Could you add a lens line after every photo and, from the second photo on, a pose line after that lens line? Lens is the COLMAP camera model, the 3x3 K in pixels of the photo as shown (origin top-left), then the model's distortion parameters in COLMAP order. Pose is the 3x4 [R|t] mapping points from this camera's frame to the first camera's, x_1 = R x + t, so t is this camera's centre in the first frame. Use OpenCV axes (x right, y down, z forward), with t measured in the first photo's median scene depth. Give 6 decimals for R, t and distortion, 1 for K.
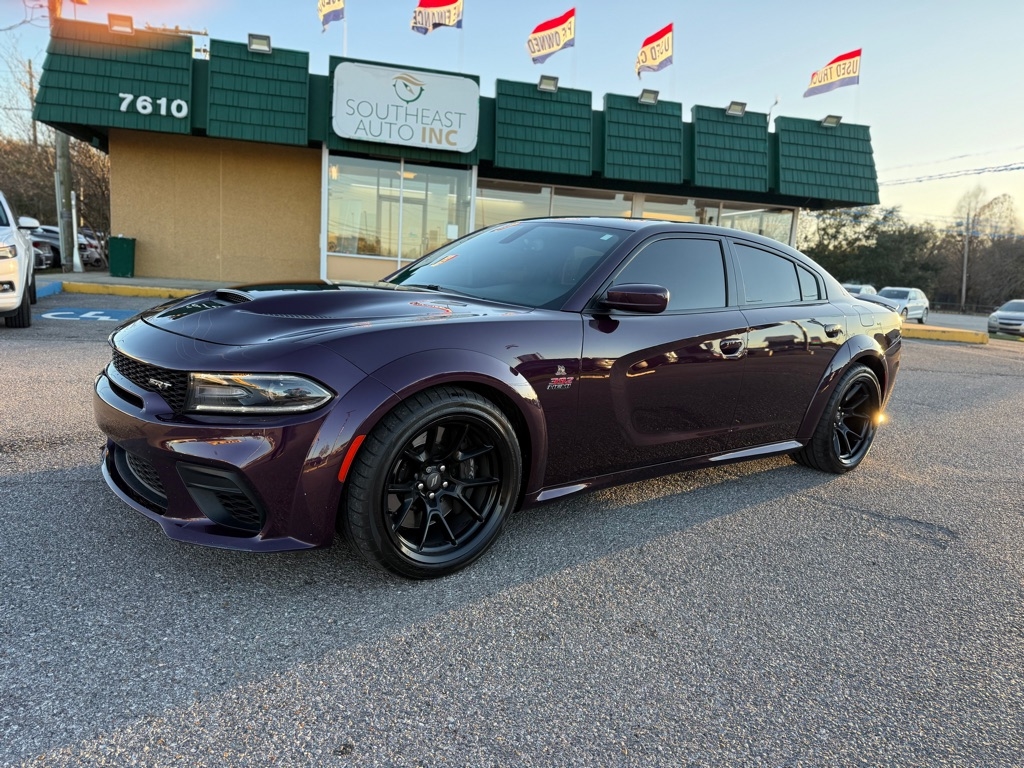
lens RADIAL K [[694.8, 0, 516.0], [0, 694.8, 382.6], [0, 0, 1]] dist [0.034354, -0.042517]
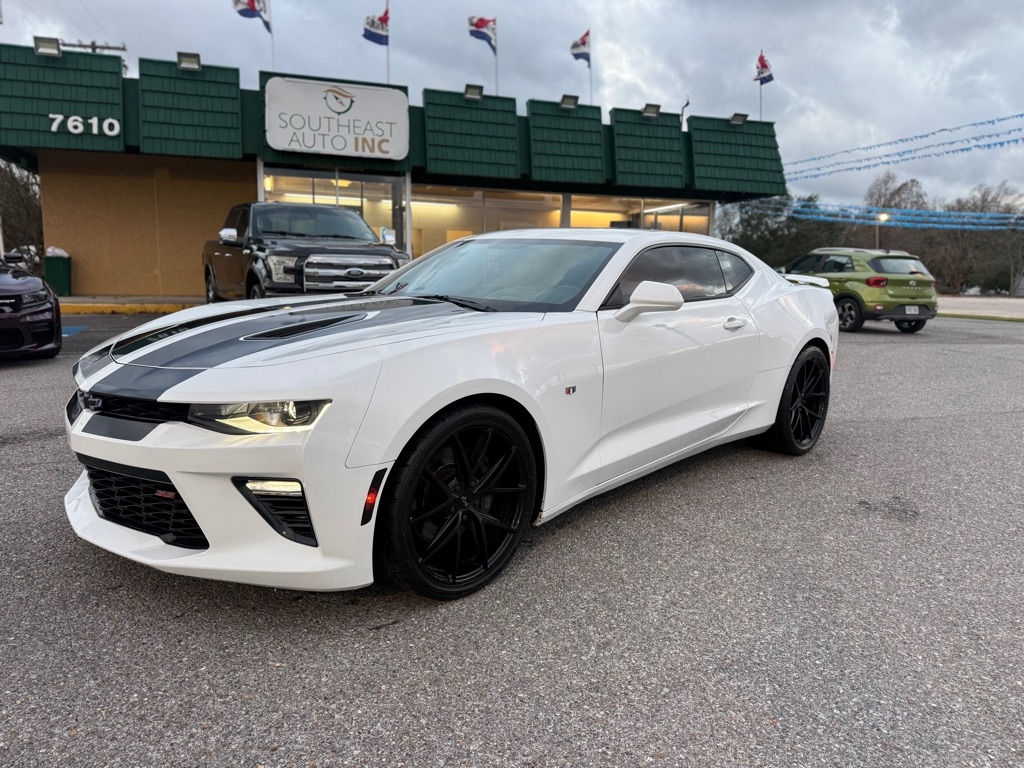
lens RADIAL K [[694.8, 0, 516.0], [0, 694.8, 382.6], [0, 0, 1]] dist [0.034354, -0.042517]
pose [[0.995091, -0.059797, 0.078860, 0.000608], [0.060080, 0.998193, -0.001222, 0.013042], [-0.078645, 0.005954, 0.996885, -0.049400]]
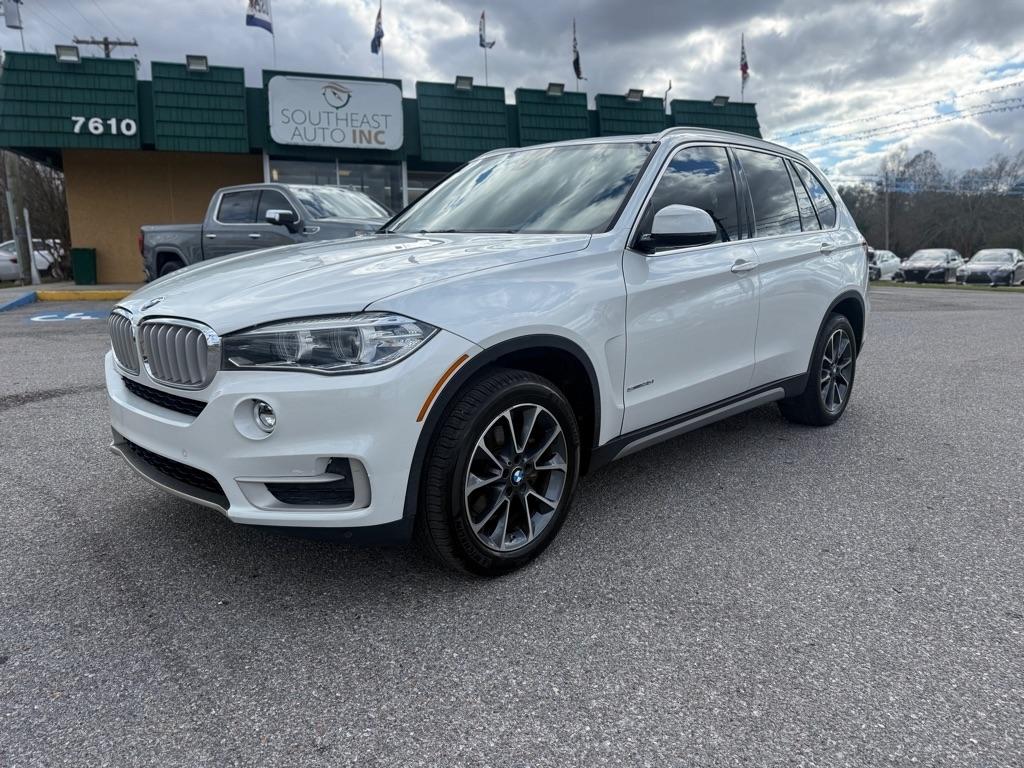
lens RADIAL K [[698.2, 0, 514.4], [0, 698.2, 382.7], [0, 0, 1]] dist [0.024407, -0.033547]
pose [[0.995562, -0.078488, 0.051918, 0.030803], [0.077417, 0.996749, 0.022333, 0.028044], [-0.053502, -0.018214, 0.998402, -0.126678]]
